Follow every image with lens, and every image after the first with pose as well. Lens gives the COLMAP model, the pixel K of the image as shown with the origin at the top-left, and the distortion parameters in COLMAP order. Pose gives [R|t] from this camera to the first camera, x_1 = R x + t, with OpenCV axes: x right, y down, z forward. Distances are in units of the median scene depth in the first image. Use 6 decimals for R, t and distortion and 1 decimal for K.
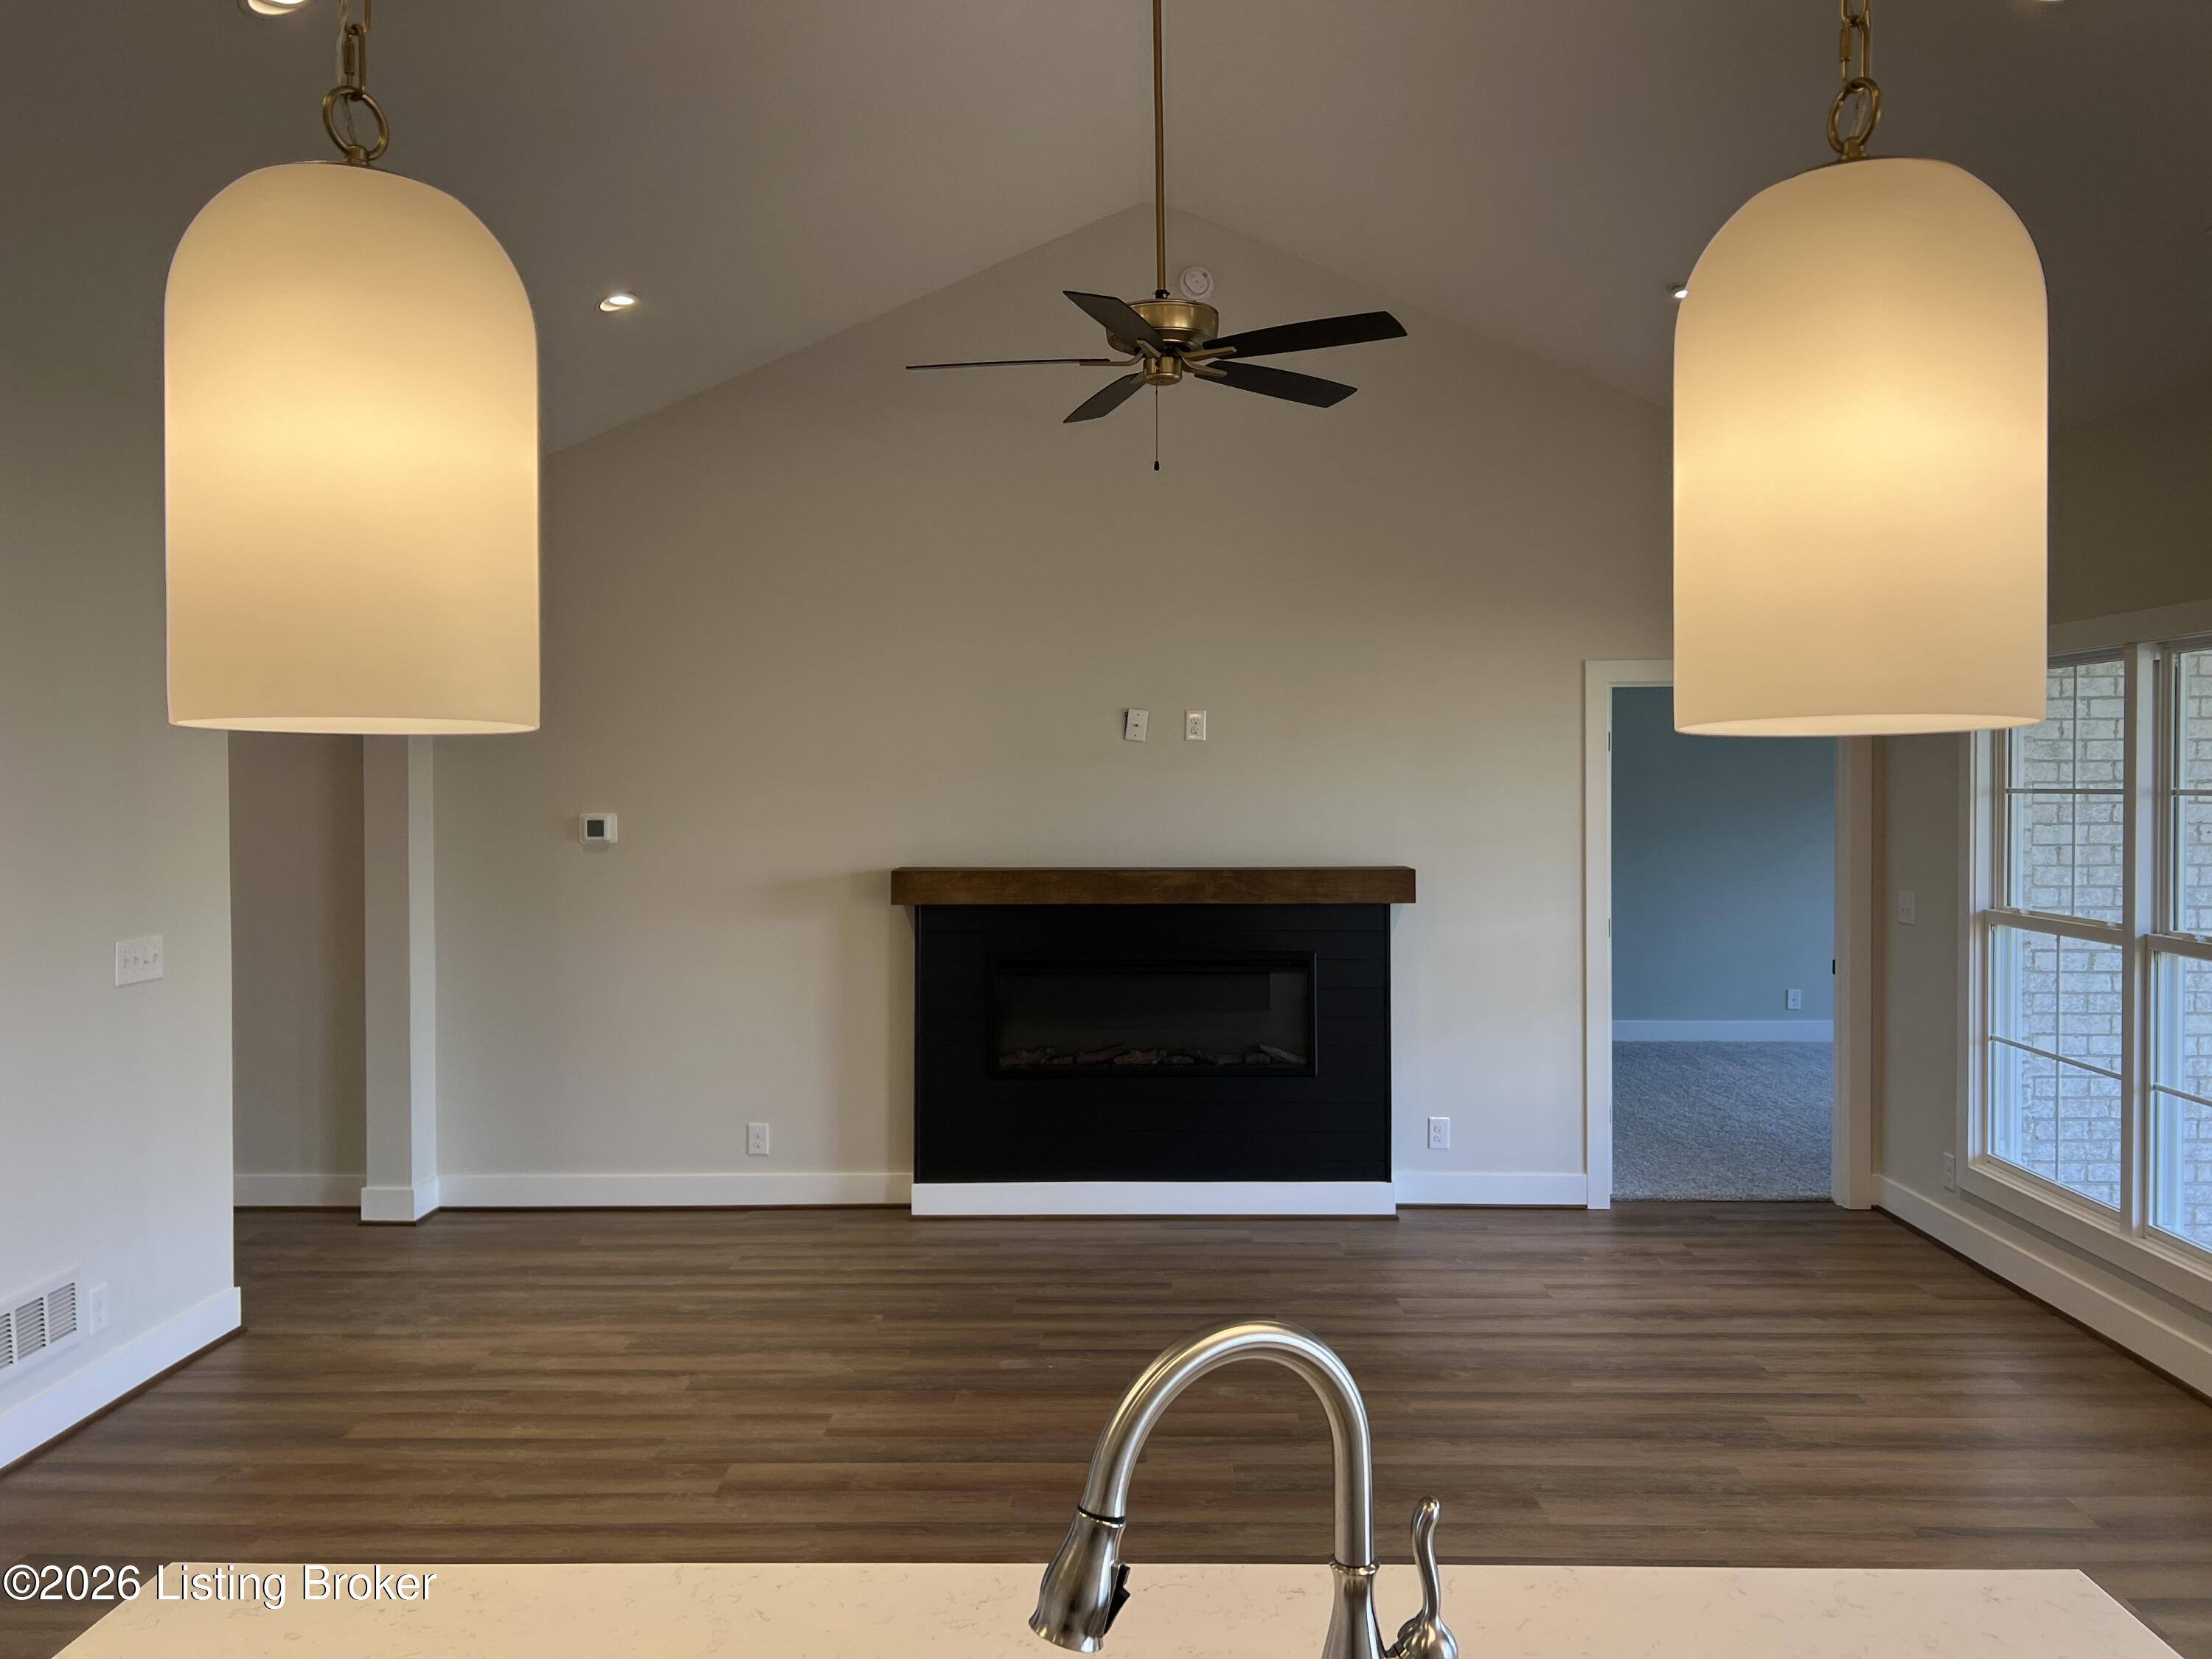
lens RADIAL K [[1705.9, 0, 1144.1], [0, 1705.9, 830.2], [0, 0, 1]] dist [0.073059, -0.082750]
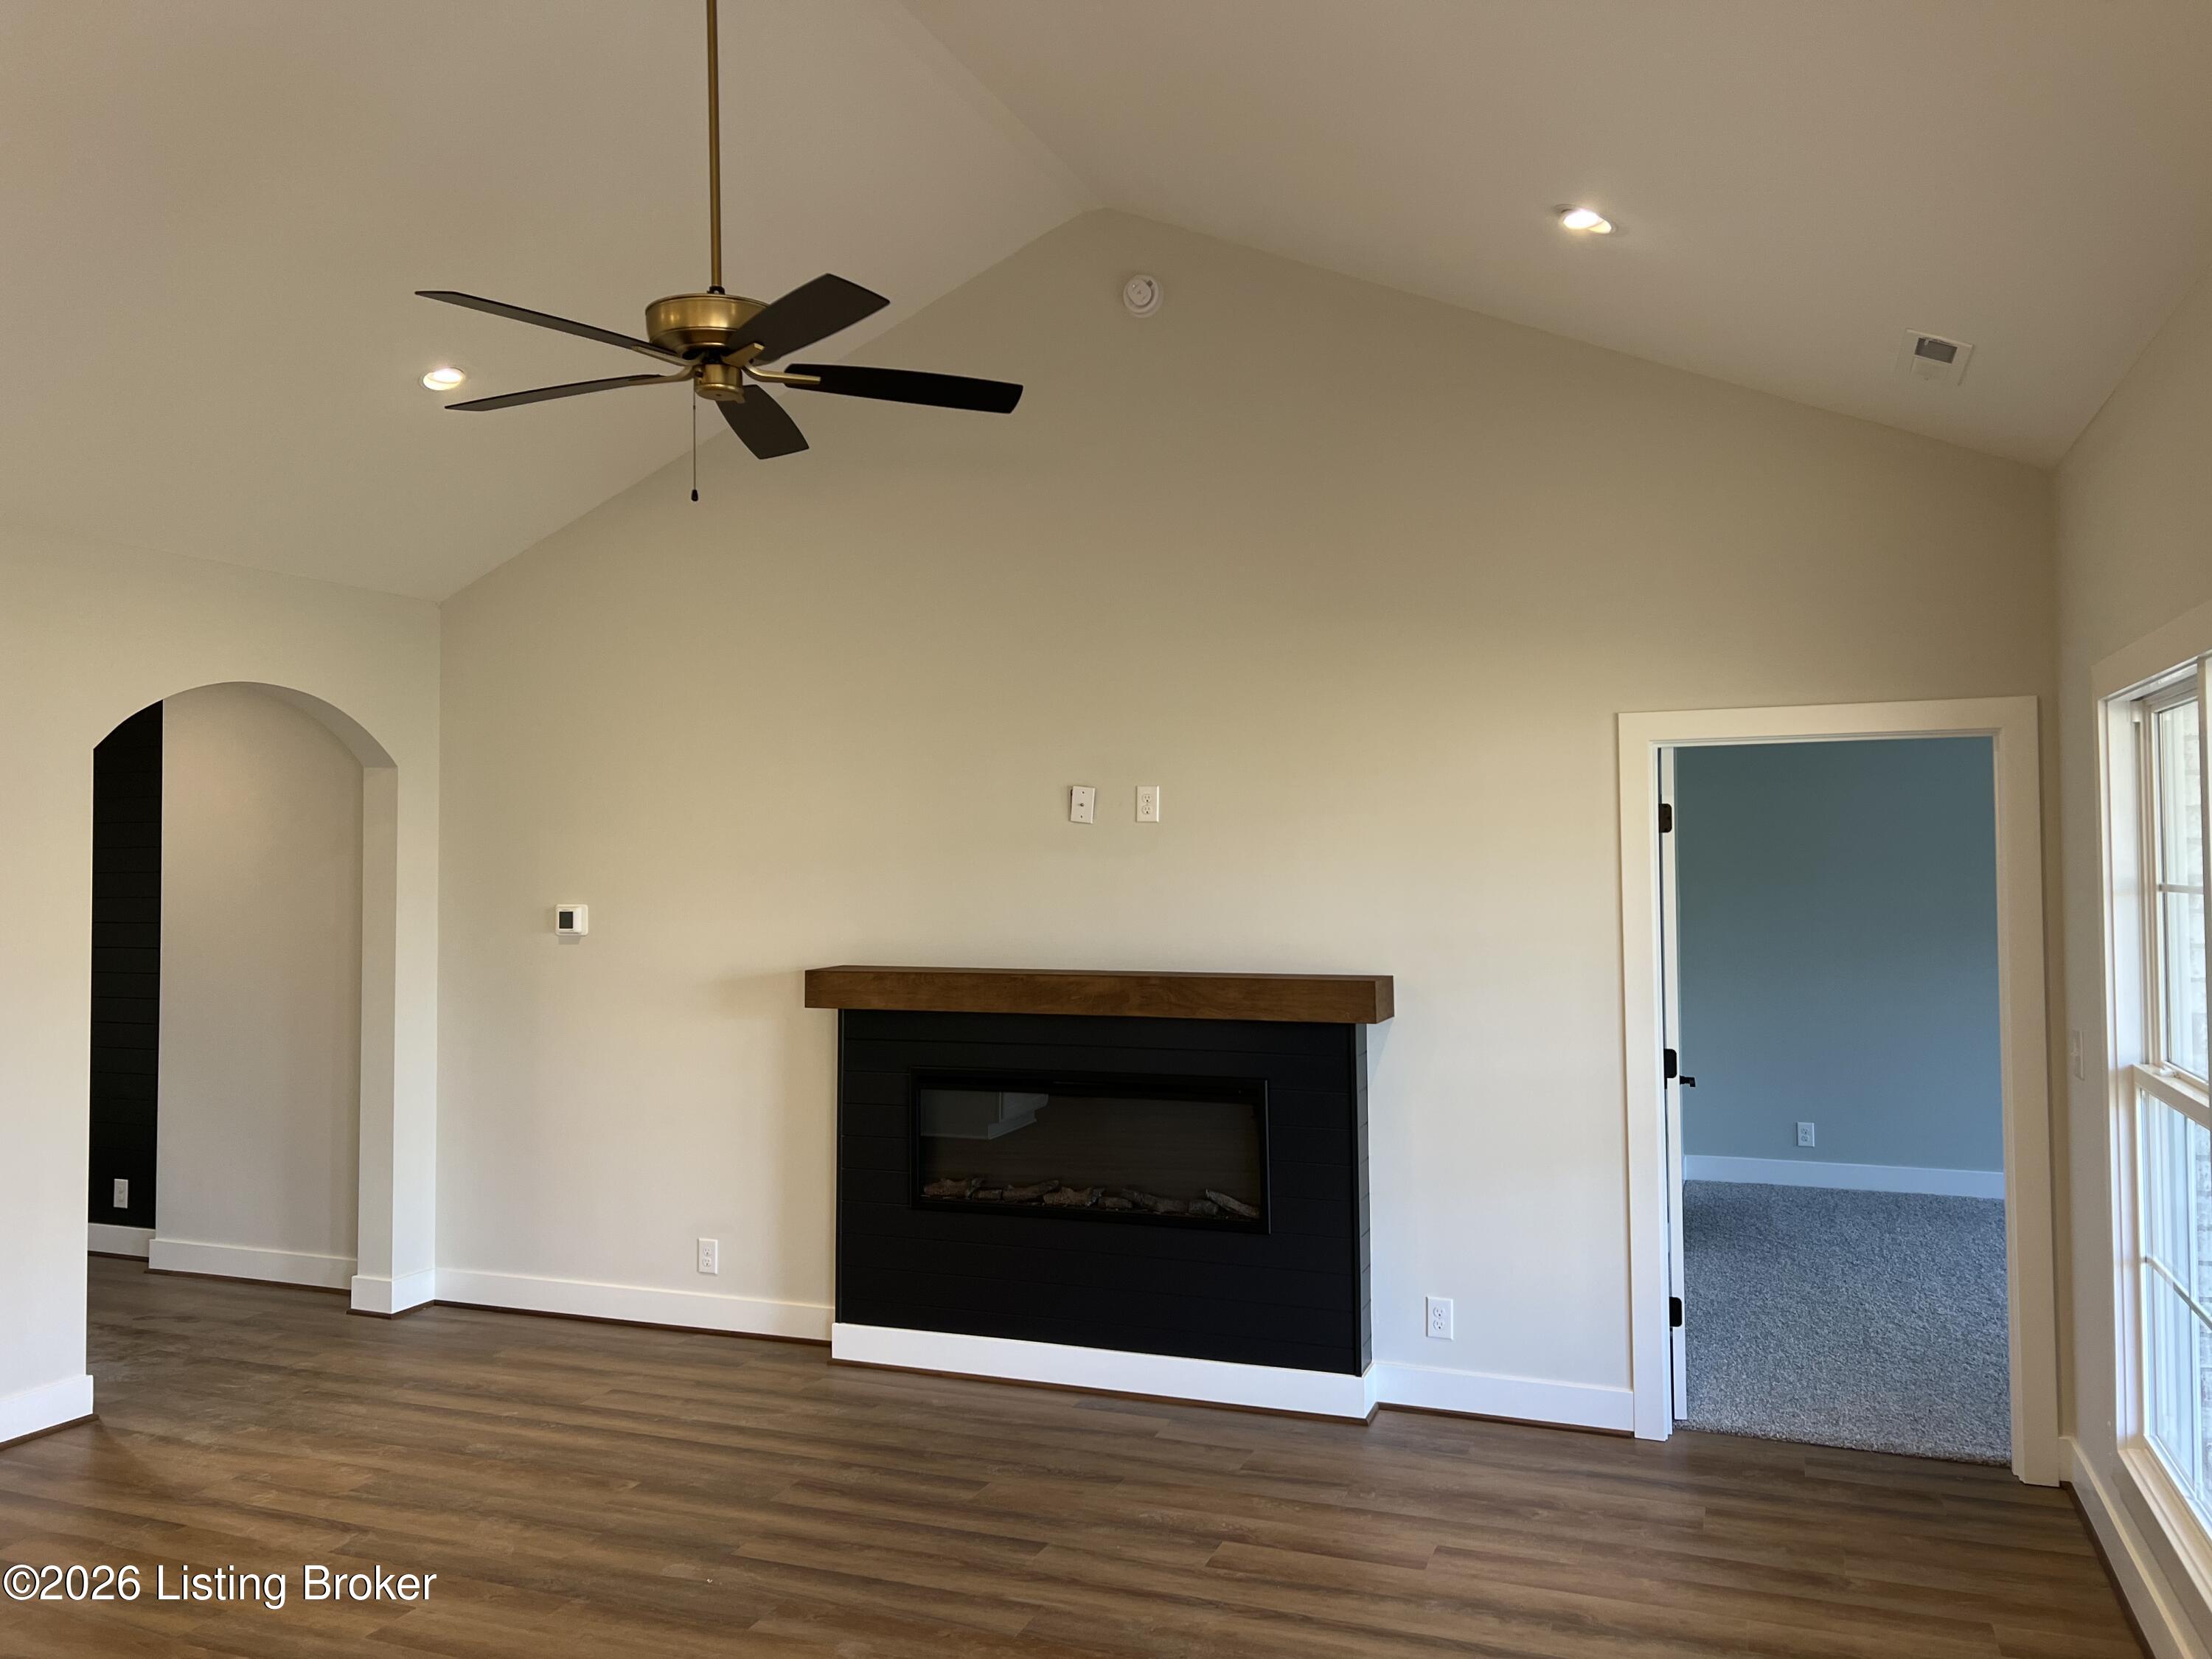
lens RADIAL K [[1705.9, 0, 1144.1], [0, 1705.9, 830.2], [0, 0, 1]] dist [0.073059, -0.082750]
pose [[0.932668, -0.009919, -0.360598, 0.345794], [-0.005595, 0.999104, -0.041955, -0.013145], [0.360691, 0.041148, 0.931777, 0.216849]]
